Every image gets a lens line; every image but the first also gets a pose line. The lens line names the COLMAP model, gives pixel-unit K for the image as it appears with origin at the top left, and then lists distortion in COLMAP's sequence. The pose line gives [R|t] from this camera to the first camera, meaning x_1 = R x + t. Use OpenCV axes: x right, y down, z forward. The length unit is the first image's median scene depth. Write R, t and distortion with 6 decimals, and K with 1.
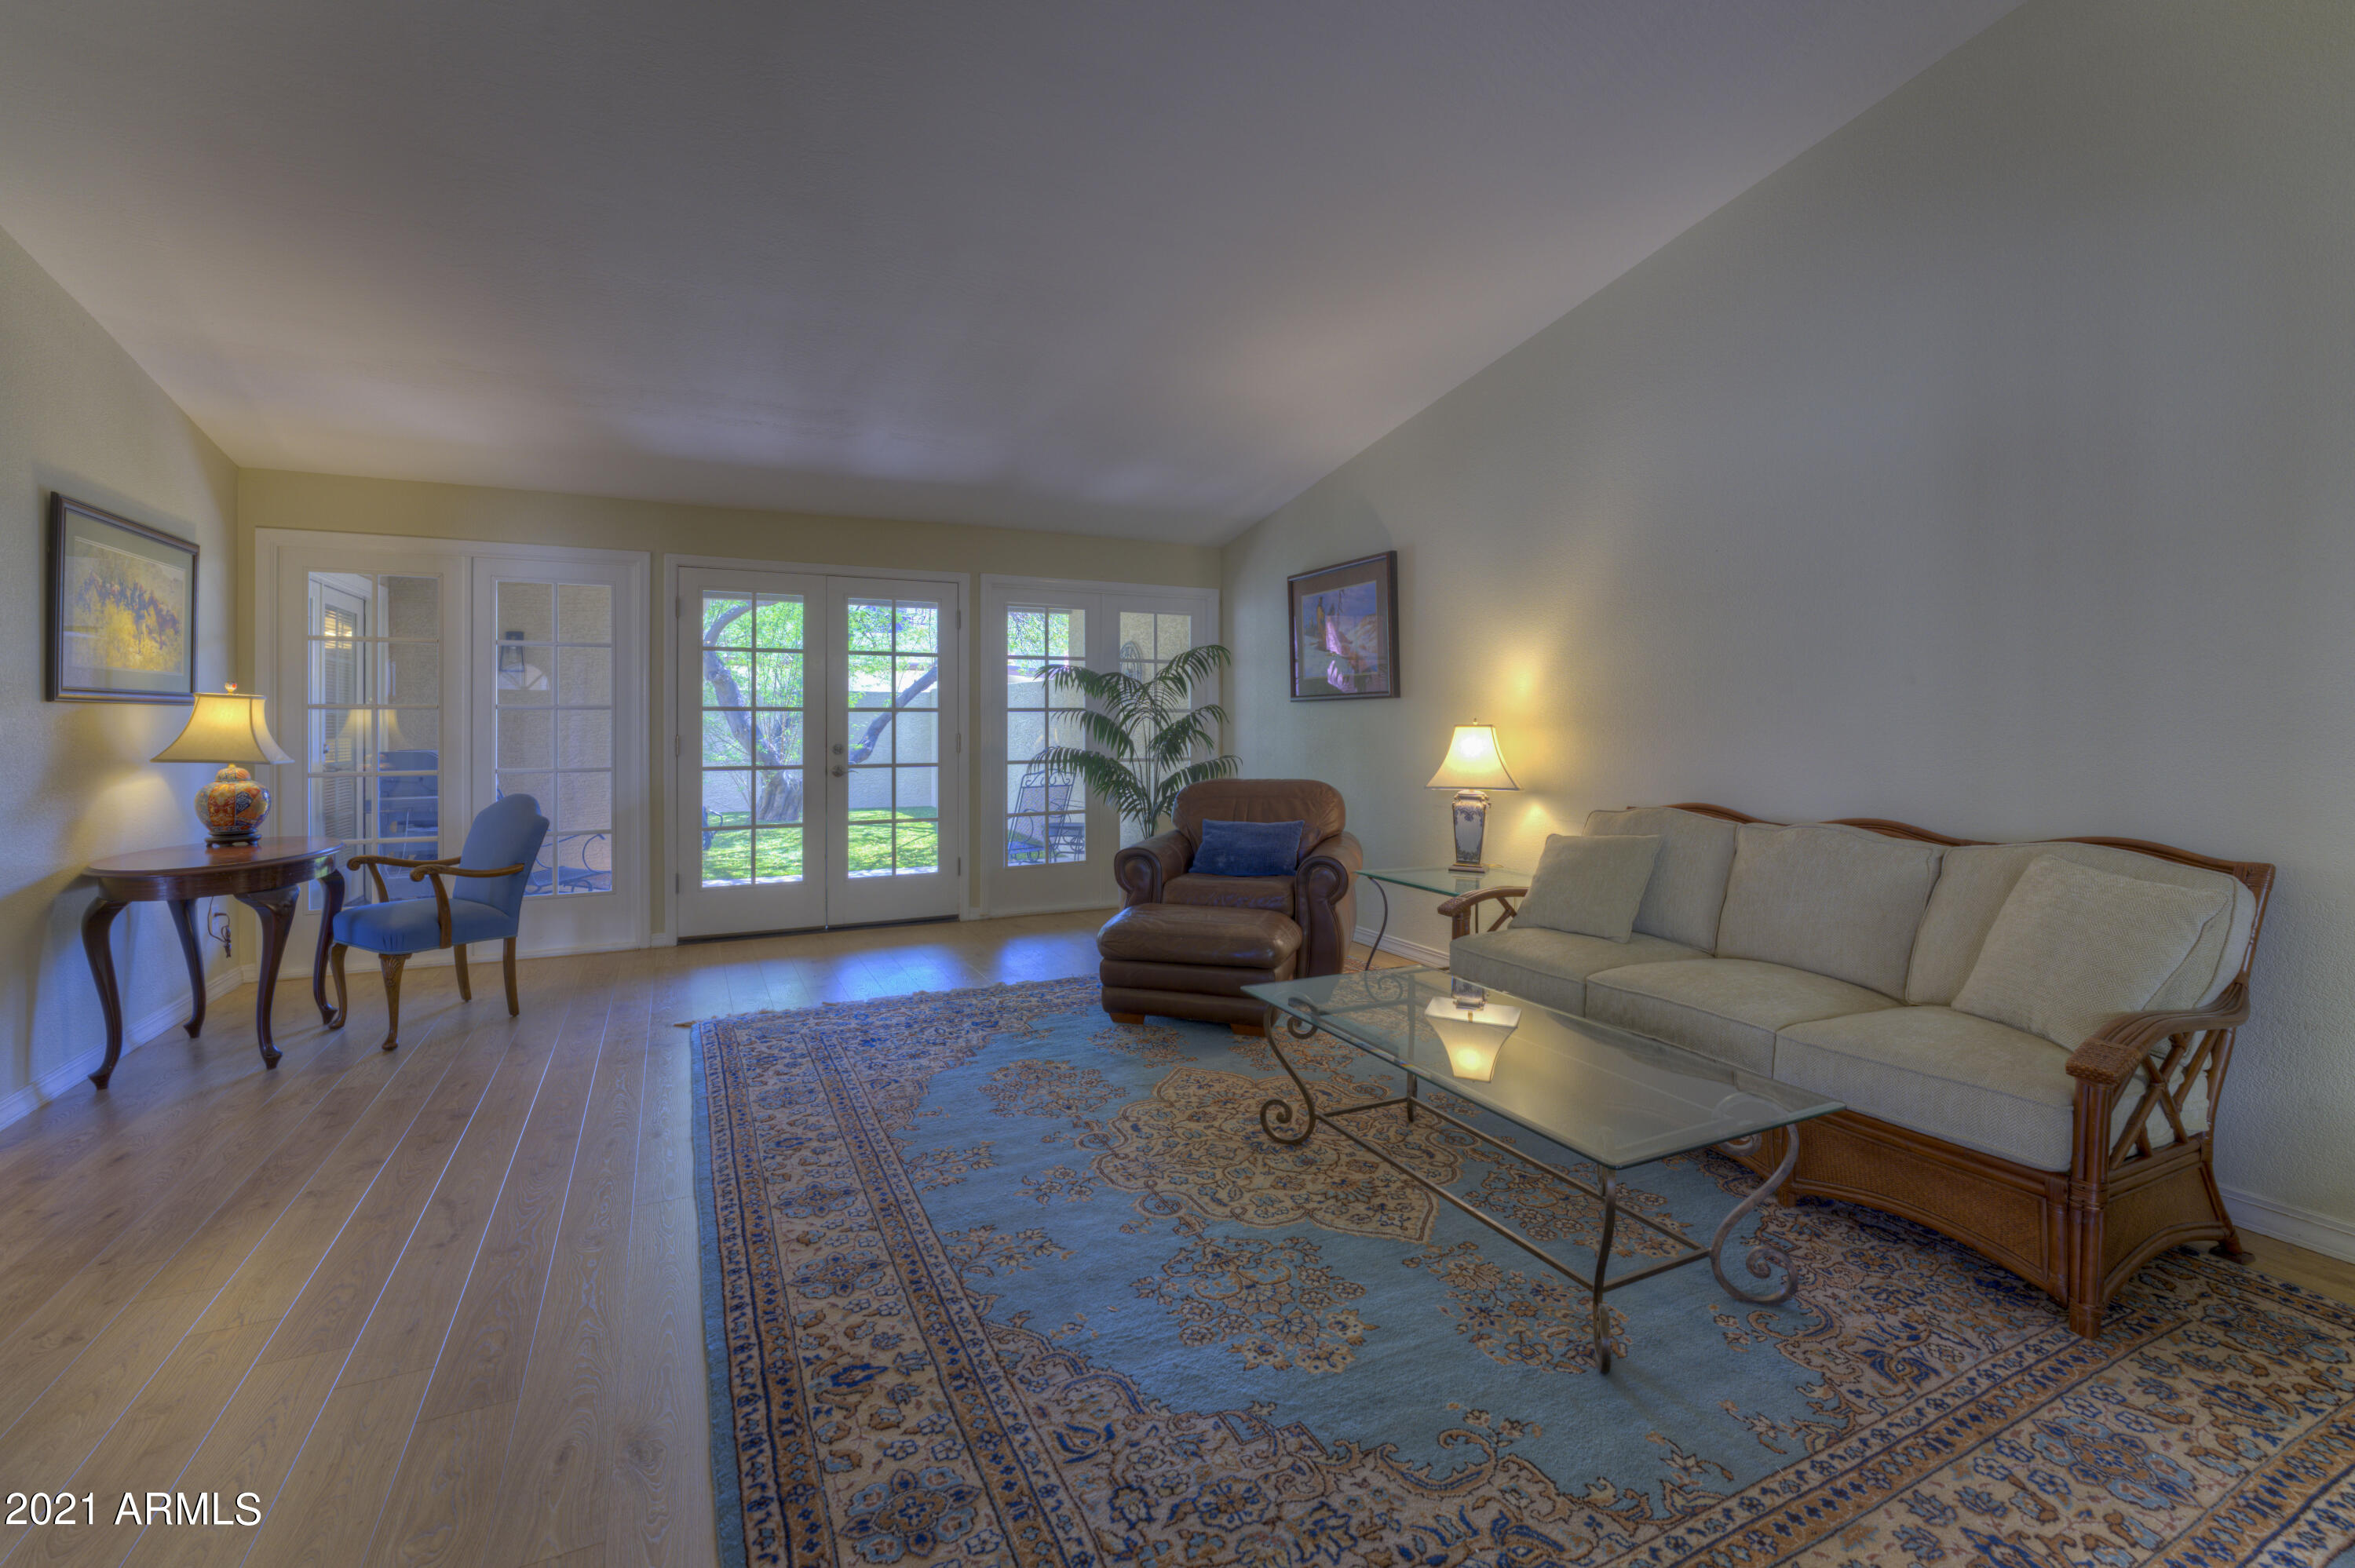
lens RADIAL K [[1005.6, 0, 1181.5], [0, 1005.6, 723.3], [0, 0, 1]] dist [-0.019187, 0.001155]
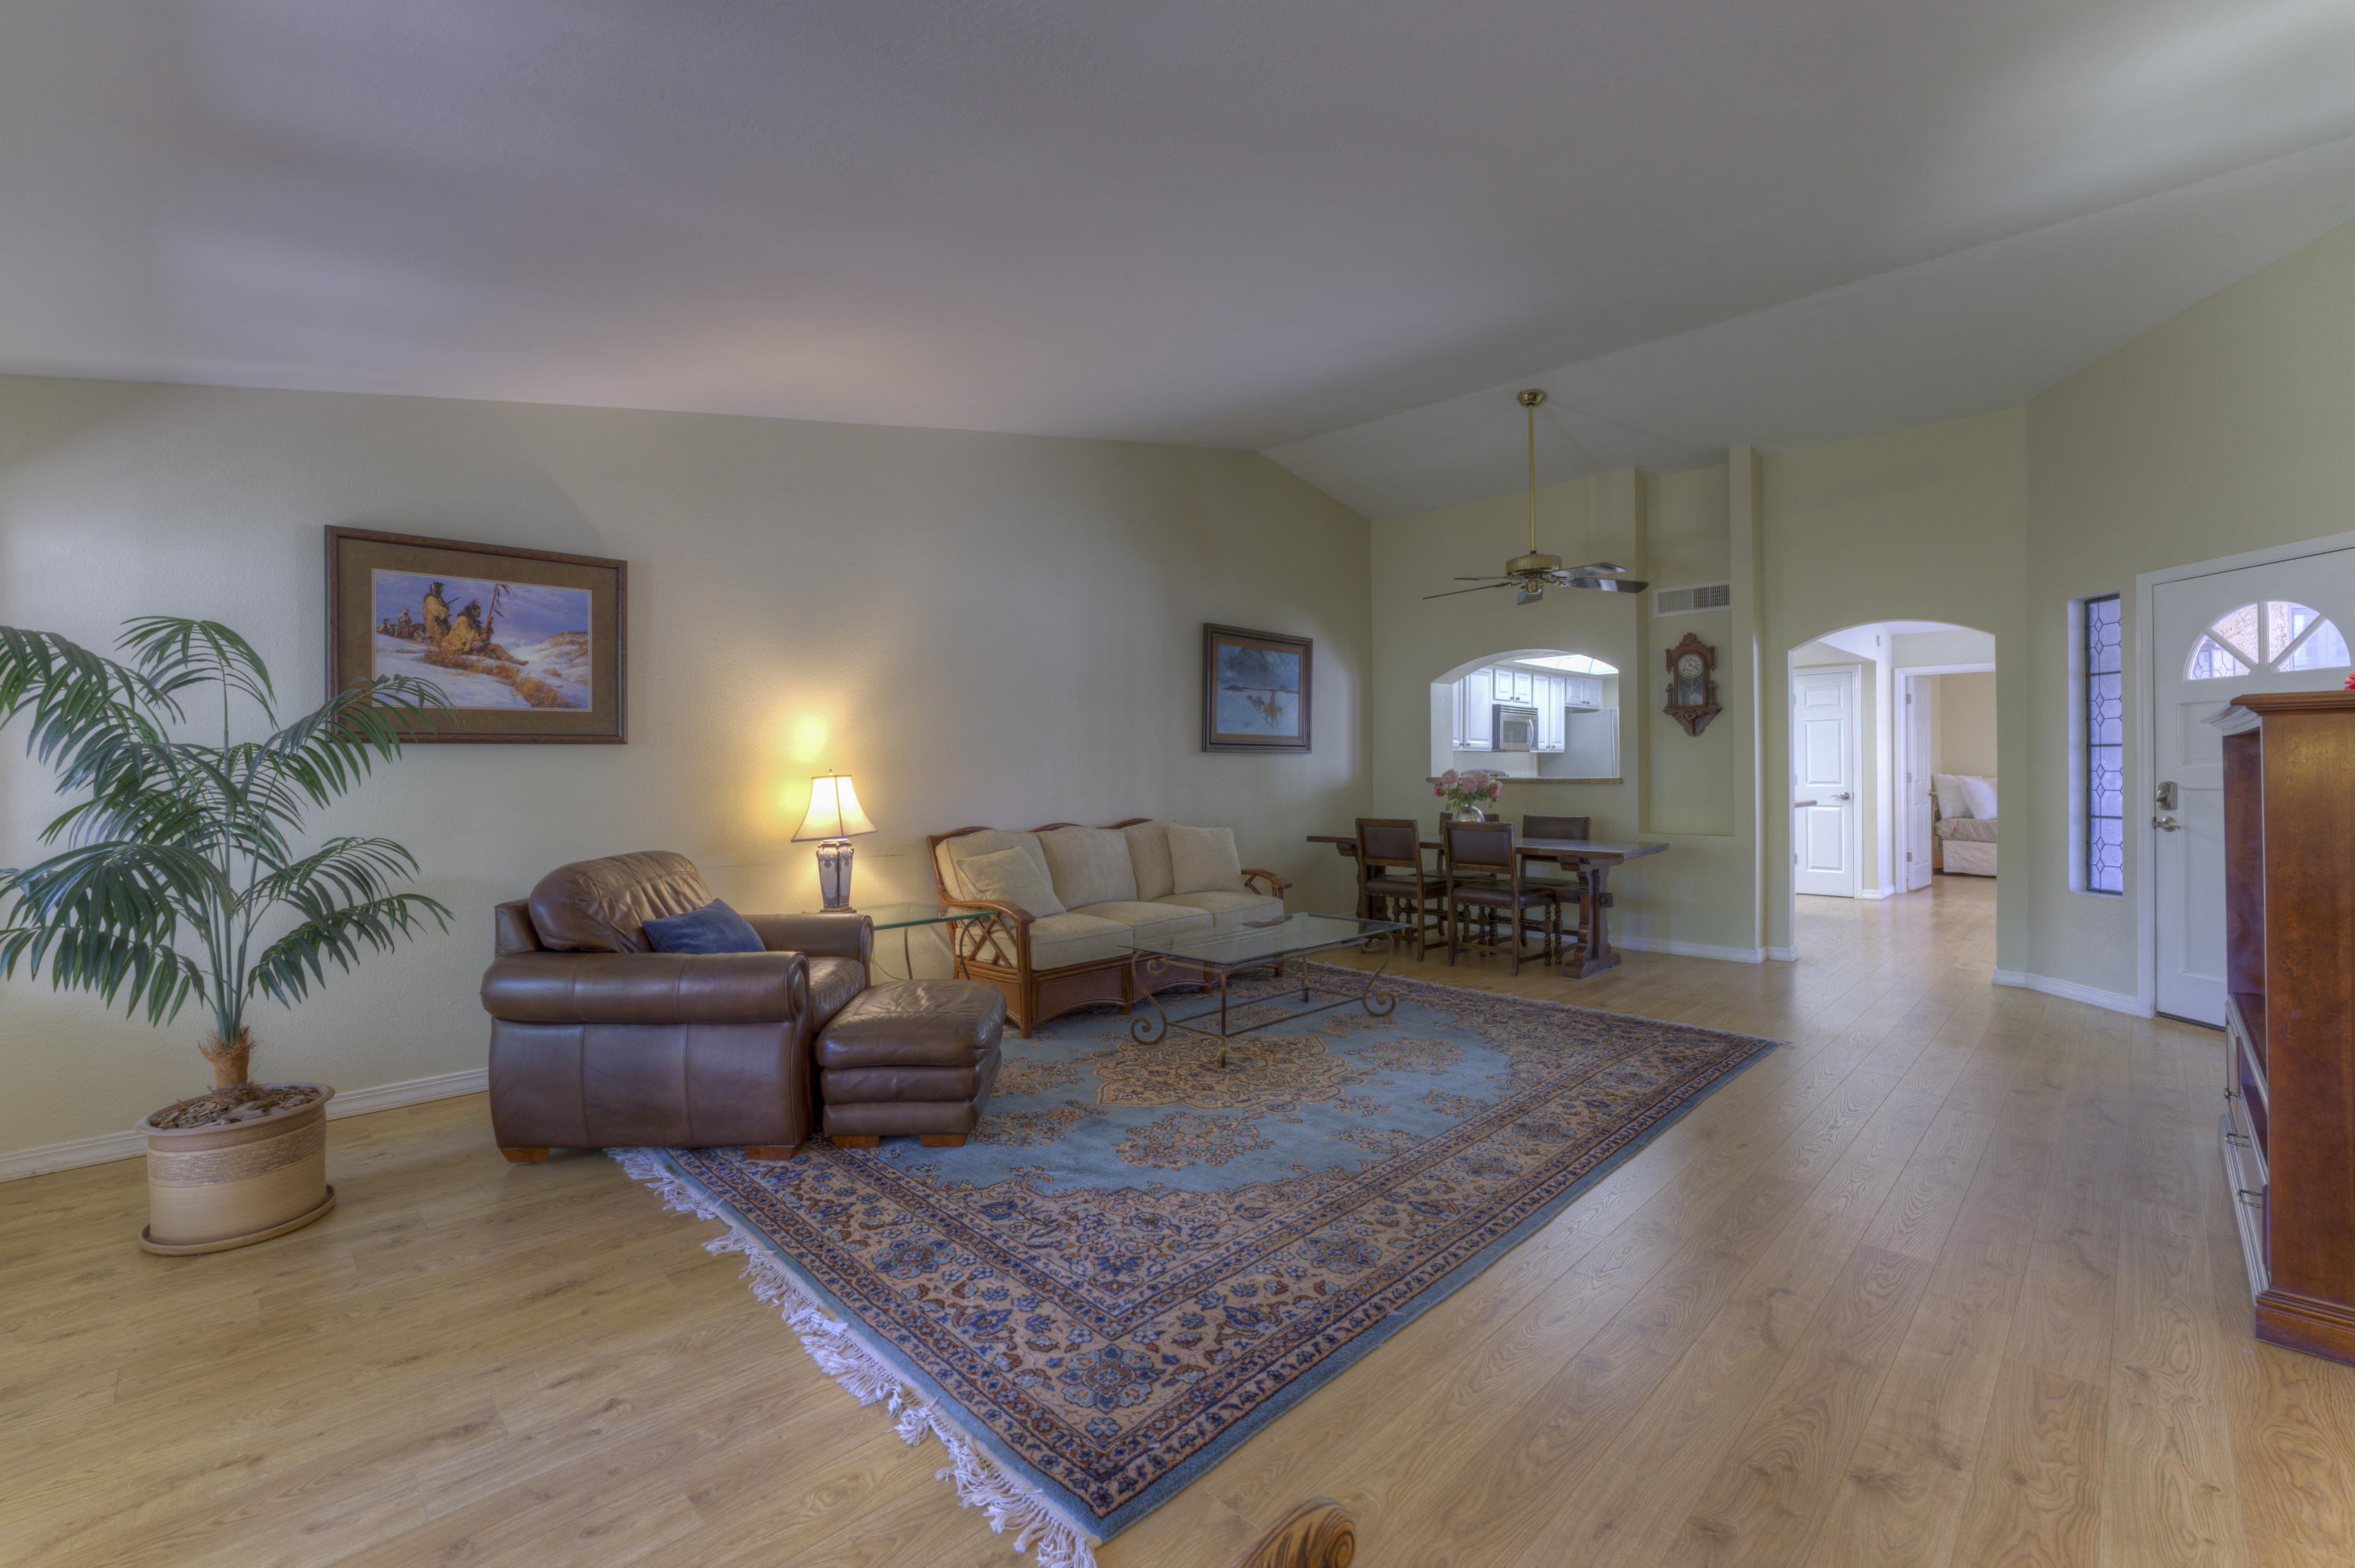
lens RADIAL K [[950.2, 0, 1181.5], [0, 950.2, 768.4], [0, 0, 1]] dist [-0.024672, 0.002902]
pose [[-0.295646, 0.008867, 0.955256, -1.201421], [0.013539, 0.999895, -0.005091, 0.006728], [-0.955202, 0.011428, -0.295735, 1.506773]]
